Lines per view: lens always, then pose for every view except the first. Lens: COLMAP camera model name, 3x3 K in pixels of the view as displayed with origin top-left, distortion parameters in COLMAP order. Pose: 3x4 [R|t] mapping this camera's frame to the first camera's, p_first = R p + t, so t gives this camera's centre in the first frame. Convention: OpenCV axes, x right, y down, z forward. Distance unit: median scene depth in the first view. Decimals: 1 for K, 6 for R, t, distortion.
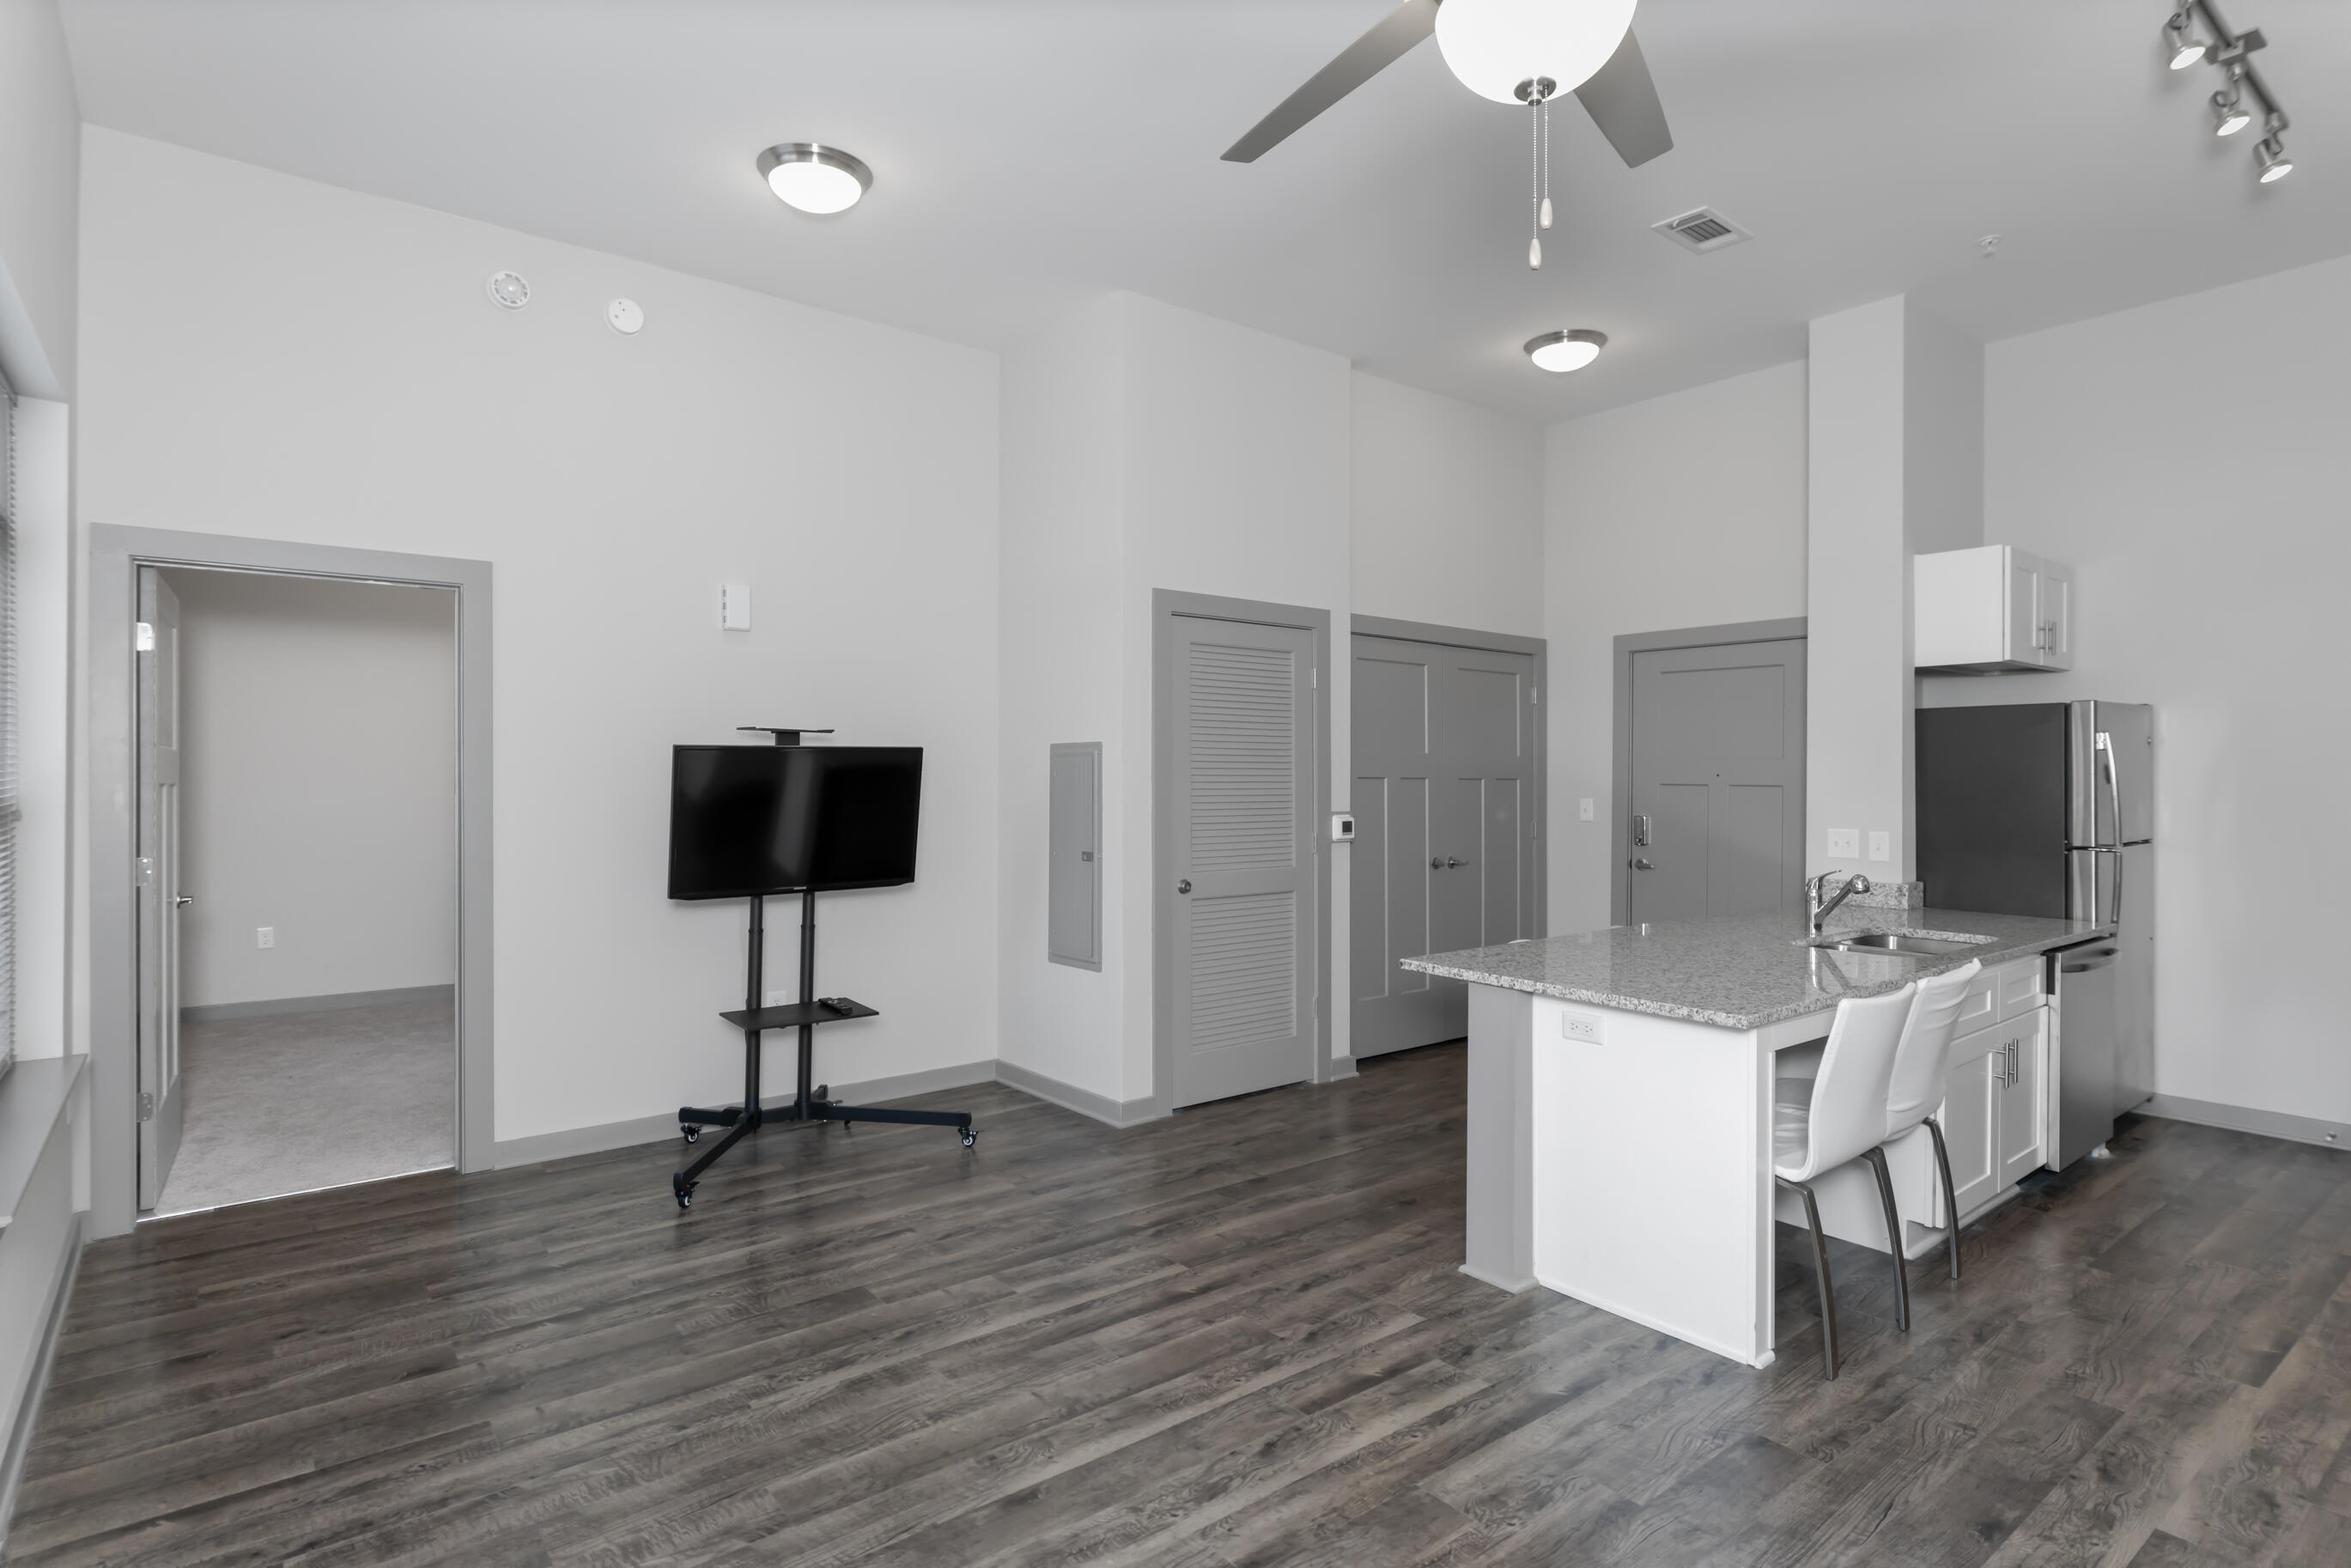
lens RADIAL K [[1205.4, 0, 1119.1], [0, 1205.4, 769.2], [0, 0, 1]] dist [-0.013905, 0.010534]
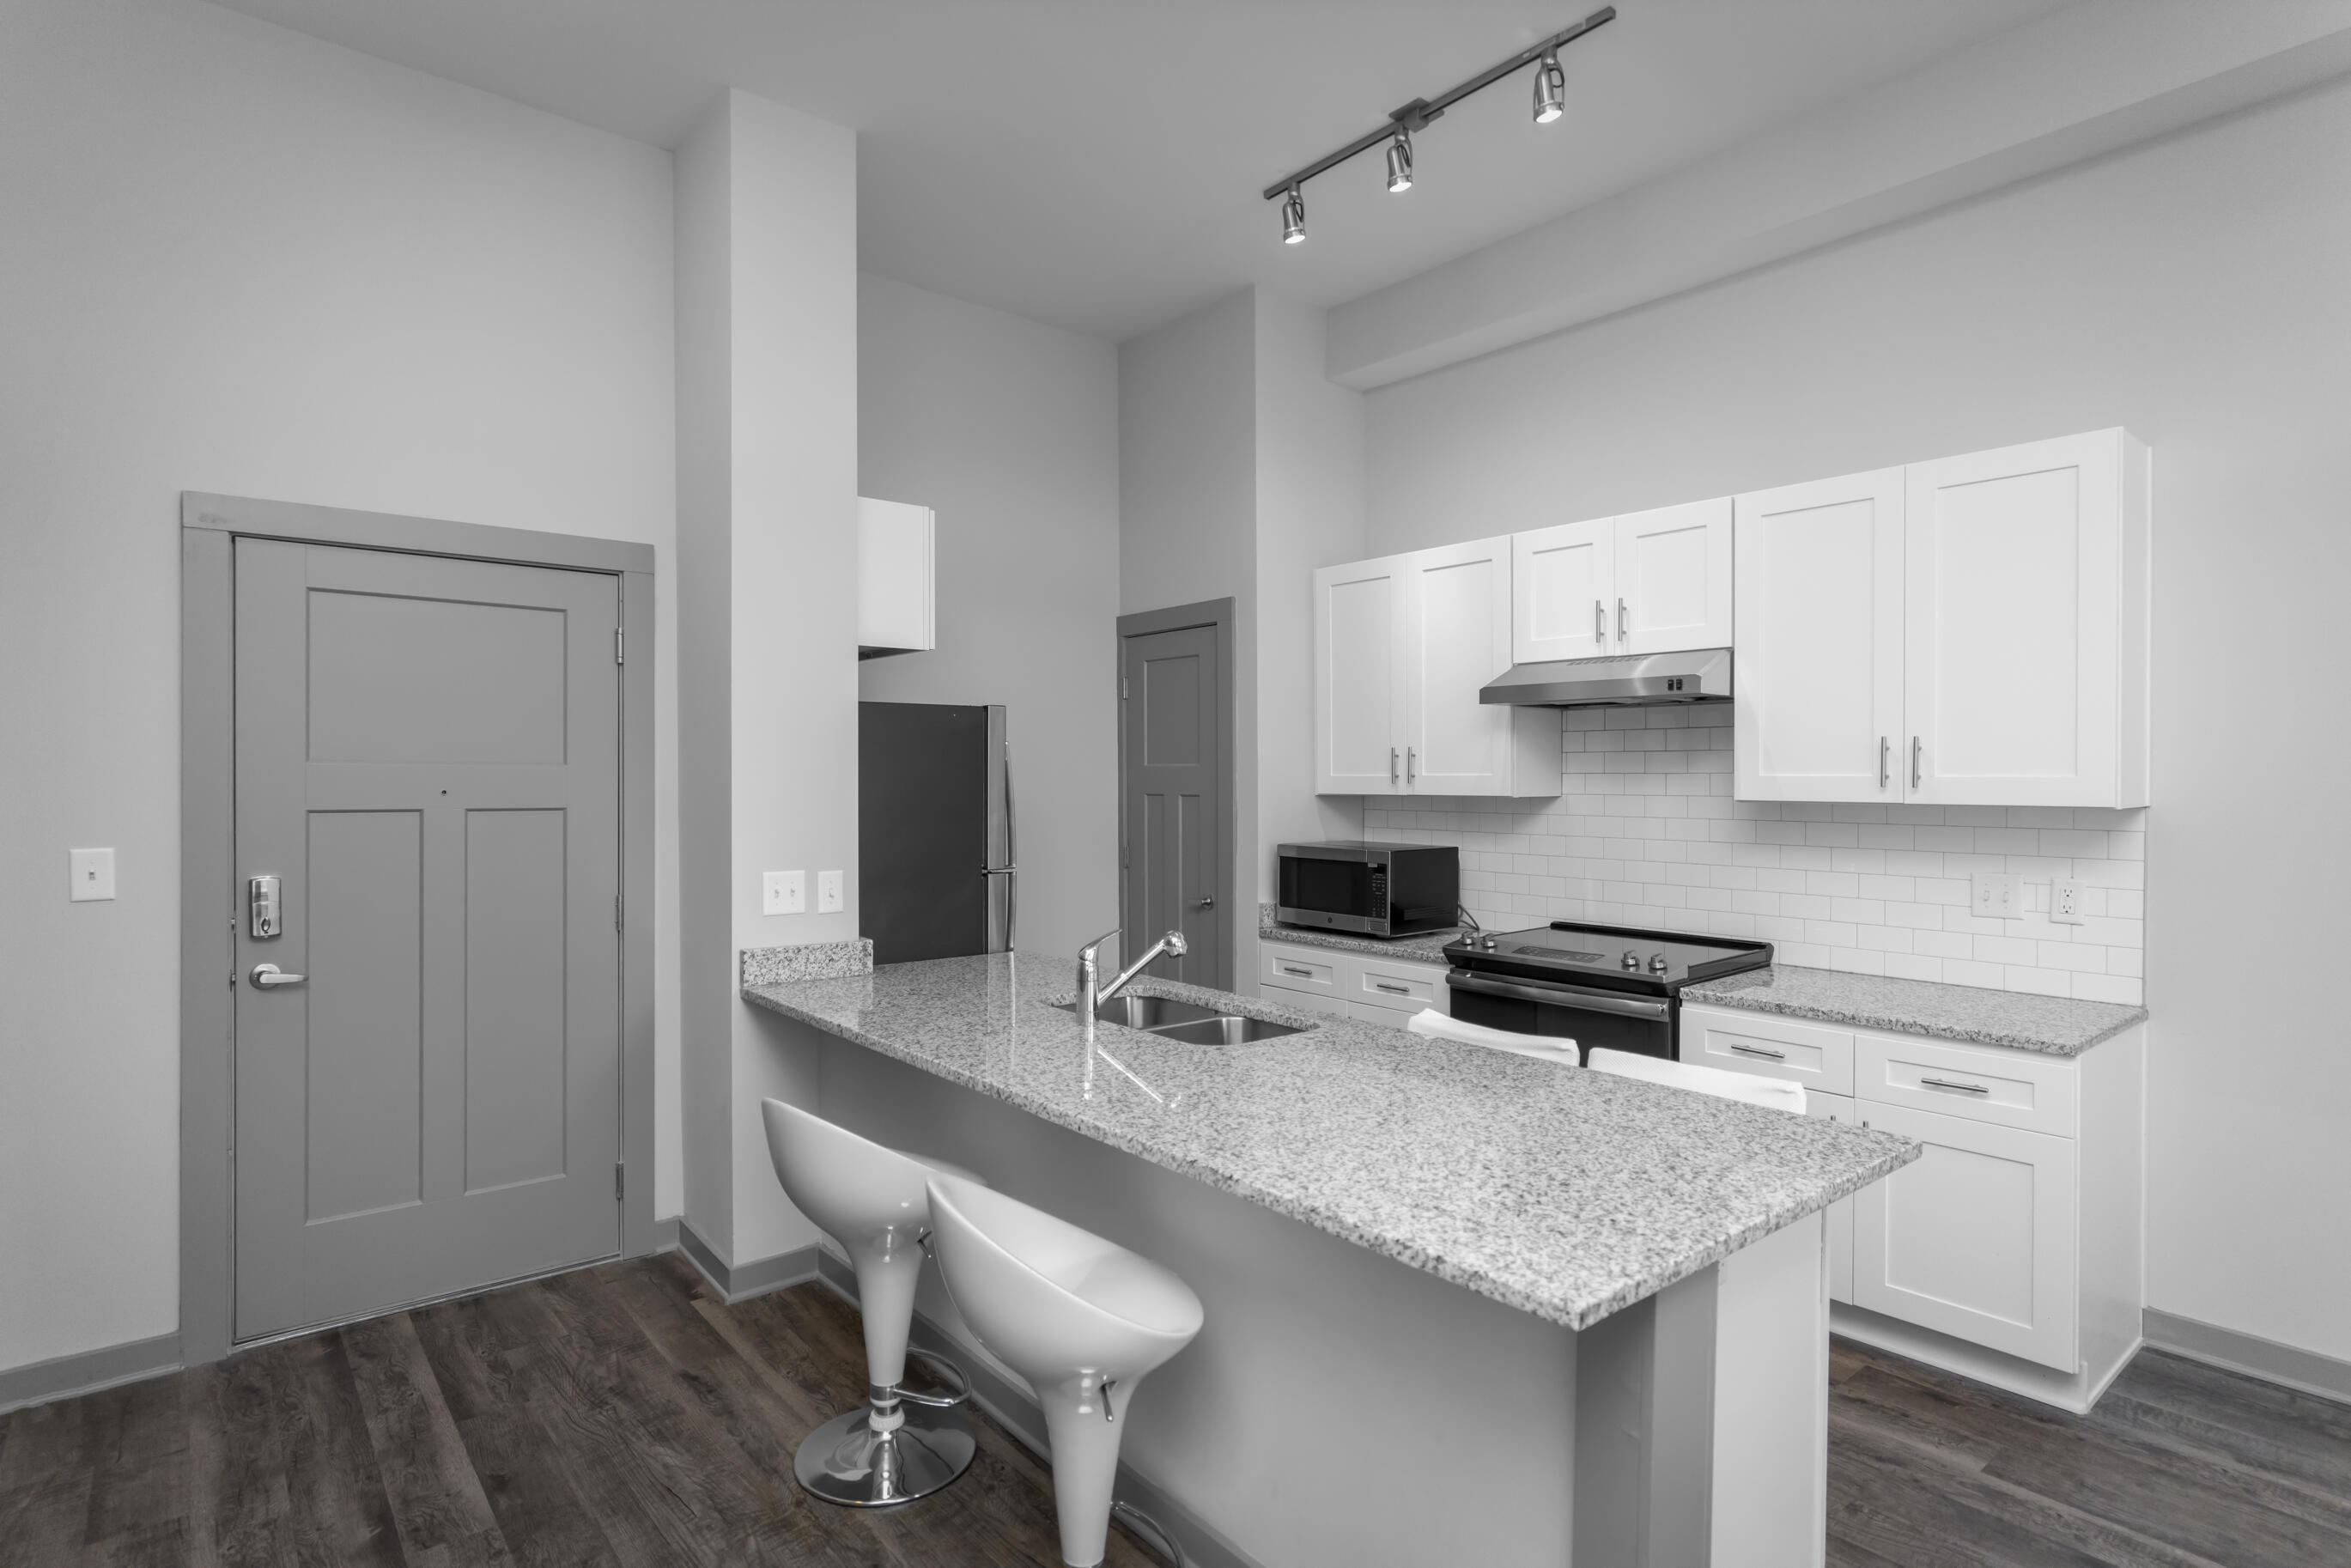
lens RADIAL K [[1205.4, 0, 1157.6], [0, 1205.4, 788.9], [0, 0, 1]] dist [-0.013905, 0.010534]
pose [[-0.054742, -0.015199, 0.998385, -0.112087], [-0.003232, 0.999882, 0.015045, -0.009910], [-0.998495, -0.002403, -0.054785, 1.041471]]
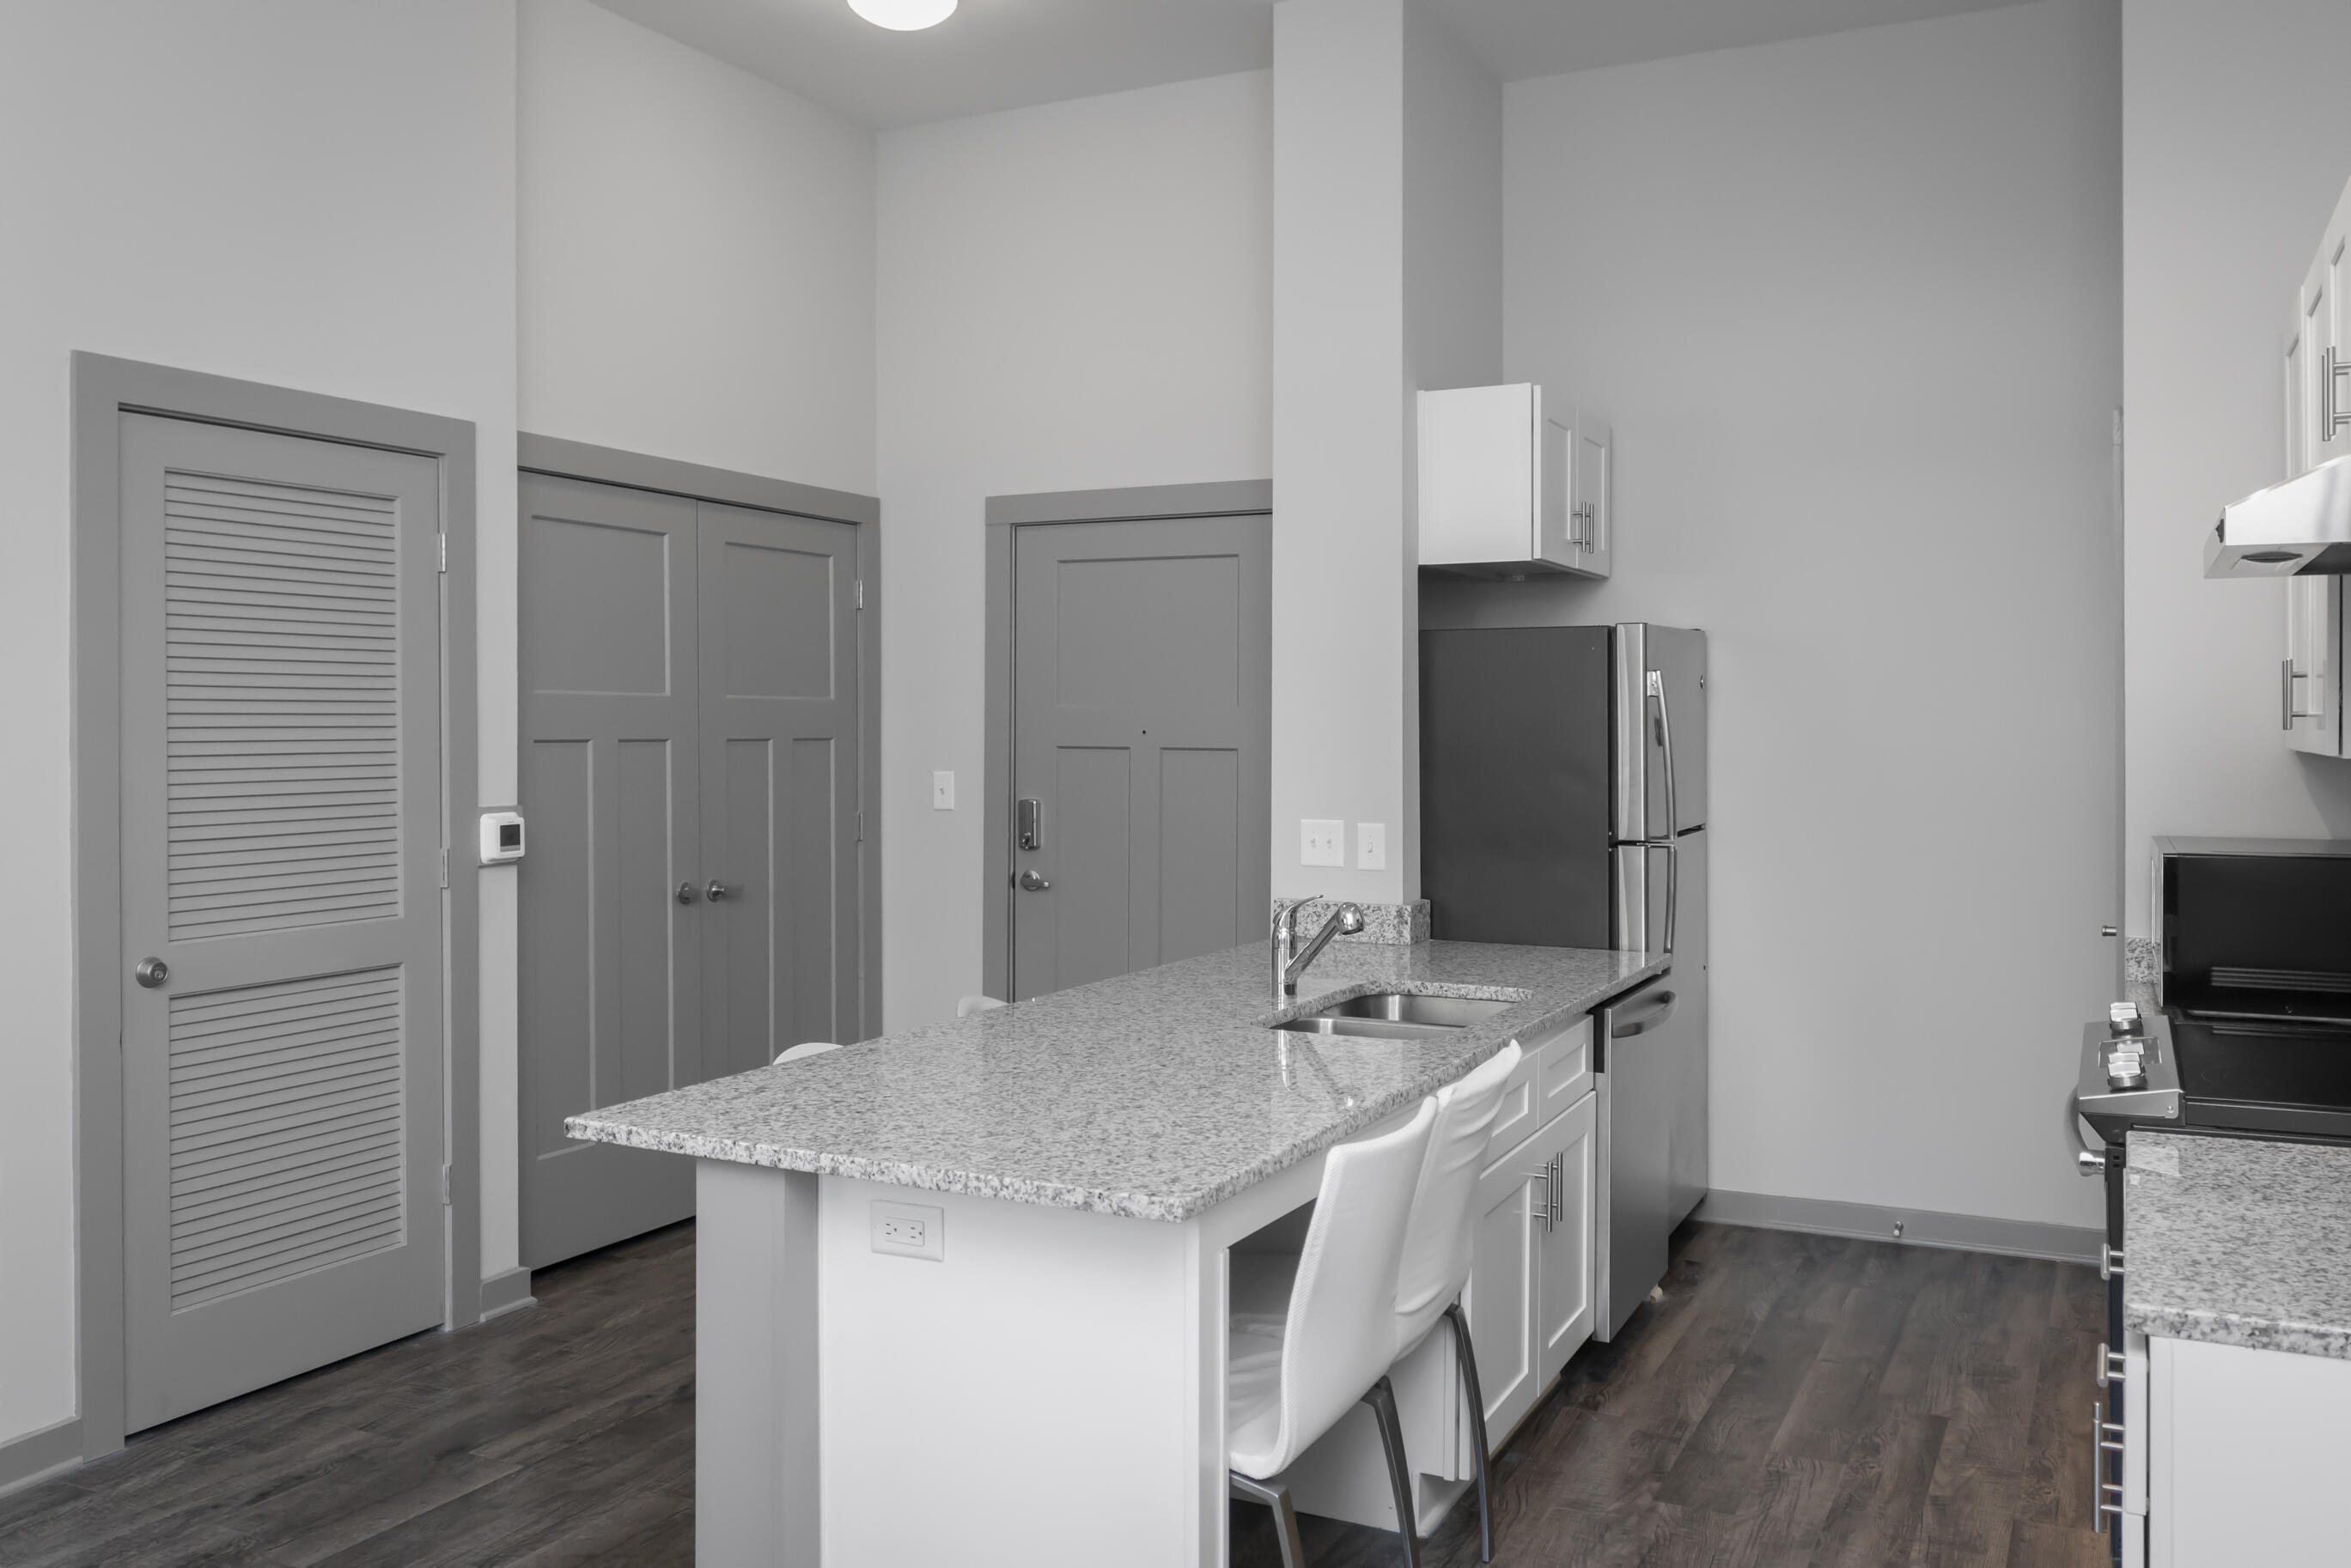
lens RADIAL K [[1915.2, 0, 1180.0], [0, 1915.2, 762.4], [0, 0, 1]] dist [-0.009017, -0.036728]
pose [[0.888925, -0.012758, 0.457875, 0.094586], [0.001234, 0.999675, 0.025460, -0.007546], [-0.458051, -0.022067, 0.888652, 0.174960]]
